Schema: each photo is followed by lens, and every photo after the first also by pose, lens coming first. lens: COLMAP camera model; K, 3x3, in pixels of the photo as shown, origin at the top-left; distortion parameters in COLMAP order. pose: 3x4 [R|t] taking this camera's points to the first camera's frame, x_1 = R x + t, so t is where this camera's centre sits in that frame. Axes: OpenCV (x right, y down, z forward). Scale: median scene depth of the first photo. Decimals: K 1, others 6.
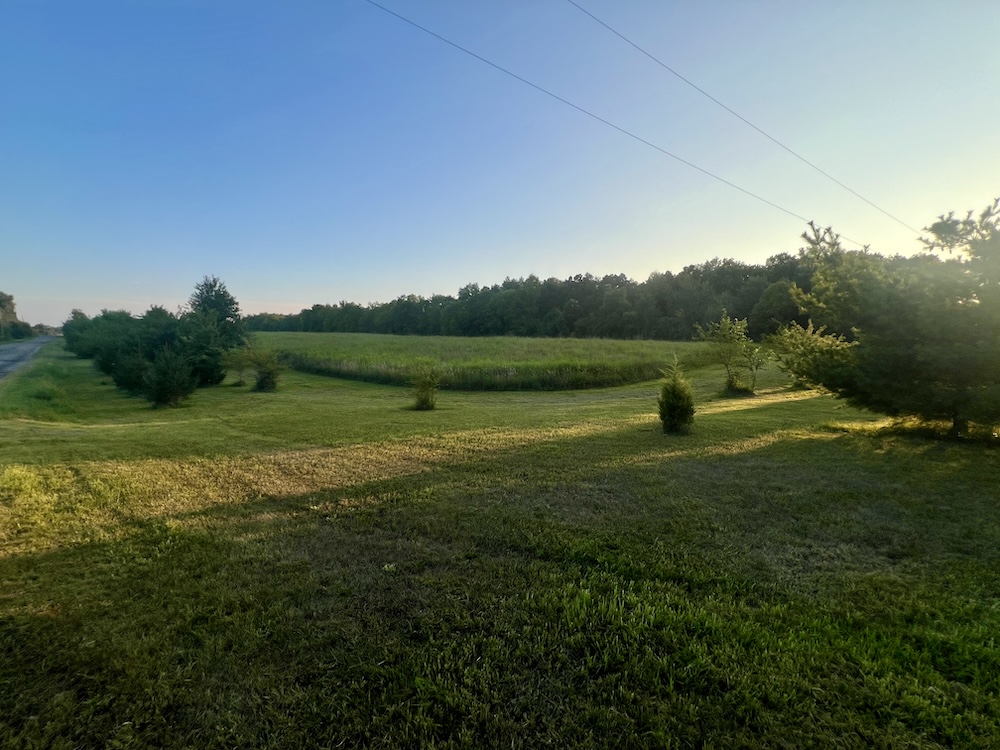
lens RADIAL K [[399.4, 0, 500.4], [0, 399.4, 366.0], [0, 0, 1]] dist [-0.000690, -0.000065]
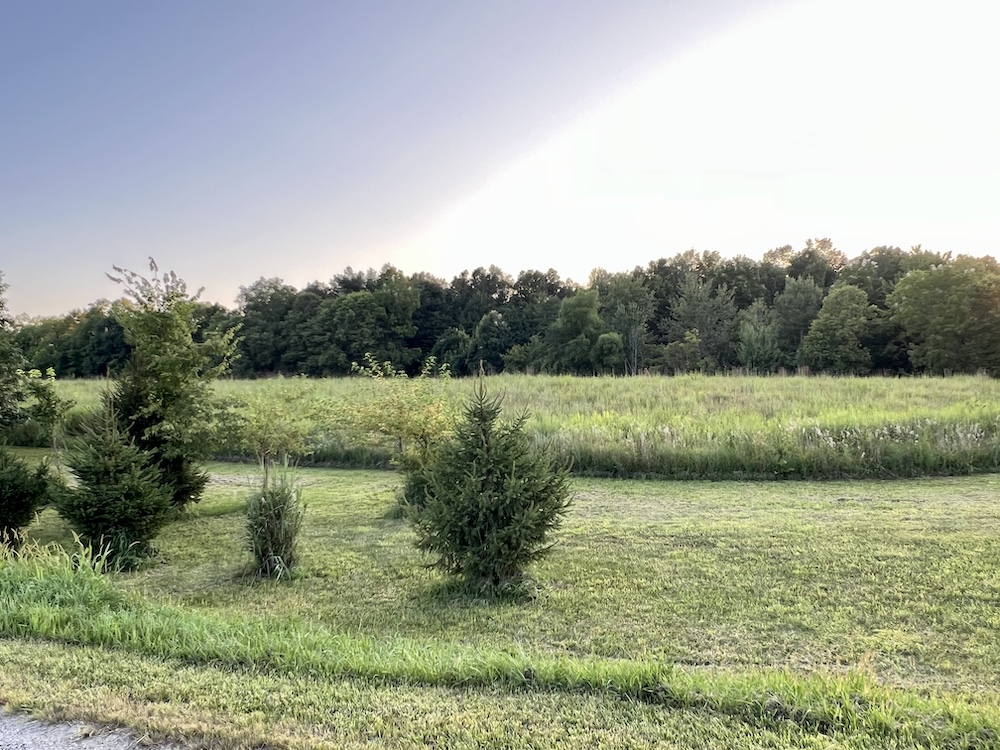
lens RADIAL K [[738.5, 0, 494.1], [0, 738.5, 378.4], [0, 0, 1]] dist [0.005592, -0.008331]
pose [[0.946465, -0.012720, 0.322557, -0.110794], [0.040291, 0.996065, -0.078943, 0.001113], [-0.320283, 0.087713, 0.943252, 0.055345]]
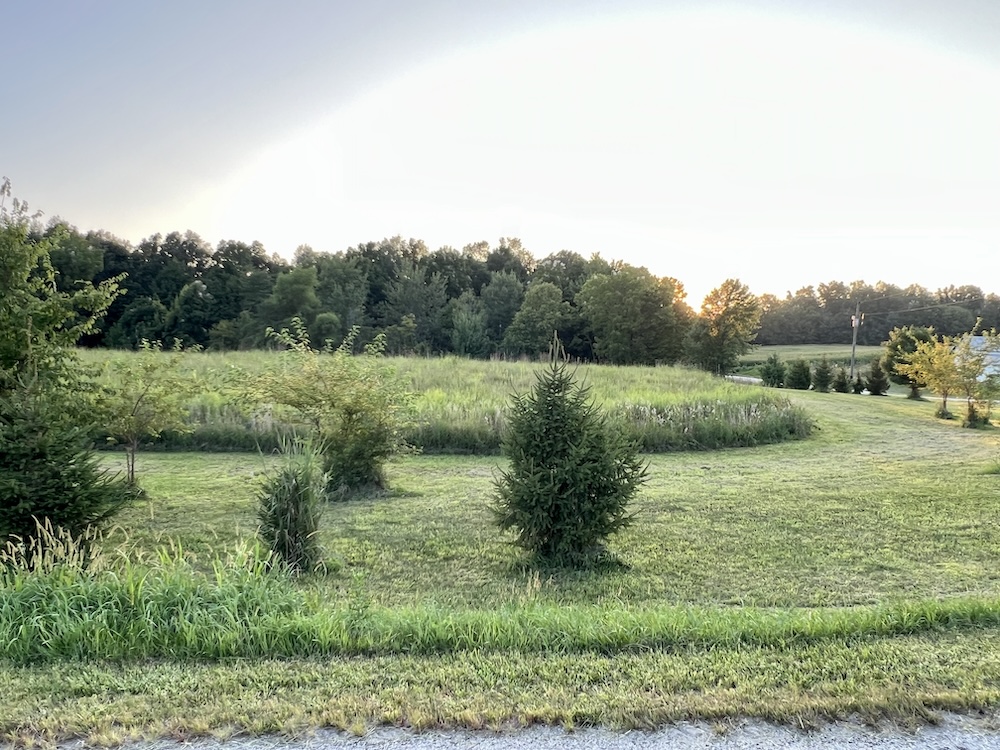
lens RADIAL K [[738.5, 0, 494.1], [0, 738.5, 378.4], [0, 0, 1]] dist [0.005592, -0.008331]
pose [[0.731664, -0.000610, 0.681665, -0.136168], [0.037081, 0.998555, -0.038907, 0.000734], [-0.680656, 0.053744, 0.730629, 0.072844]]
